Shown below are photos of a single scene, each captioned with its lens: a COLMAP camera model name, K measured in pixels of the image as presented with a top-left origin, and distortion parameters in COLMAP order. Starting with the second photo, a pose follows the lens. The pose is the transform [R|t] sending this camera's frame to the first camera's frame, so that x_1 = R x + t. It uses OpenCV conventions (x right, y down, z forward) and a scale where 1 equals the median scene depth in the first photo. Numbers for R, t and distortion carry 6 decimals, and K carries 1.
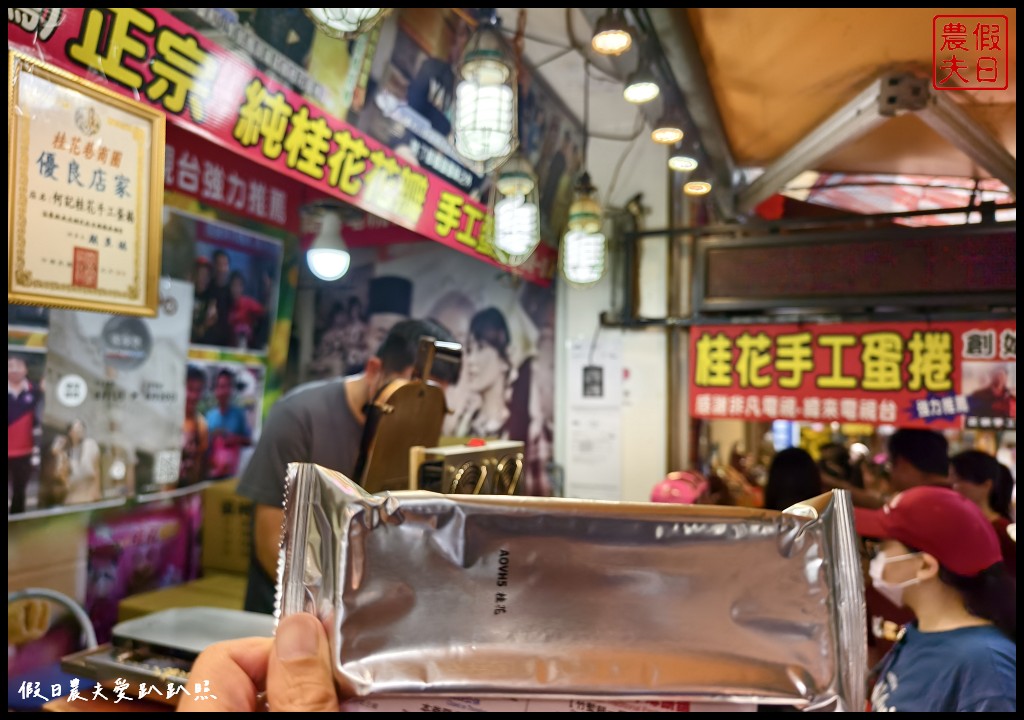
lens RADIAL K [[705.1, 0, 512.9], [0, 705.1, 361.7], [0, 0, 1]] dist [-0.002287, 0.000041]
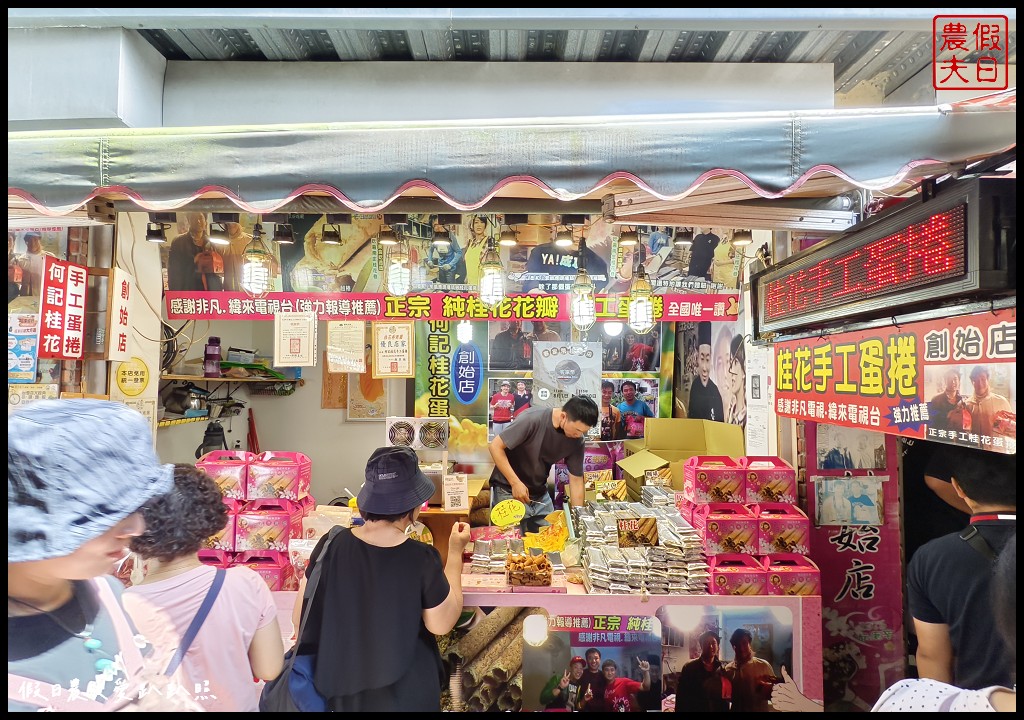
lens RADIAL K [[468.9, 0, 510.6], [0, 468.9, 362.5], [0, 0, 1]] dist [0.000544, -0.000037]
pose [[0.396773, -0.060144, -0.915944, 0.923164], [0.054149, 0.997647, -0.042053, -0.007022], [0.916318, -0.032912, 0.399096, 0.252001]]
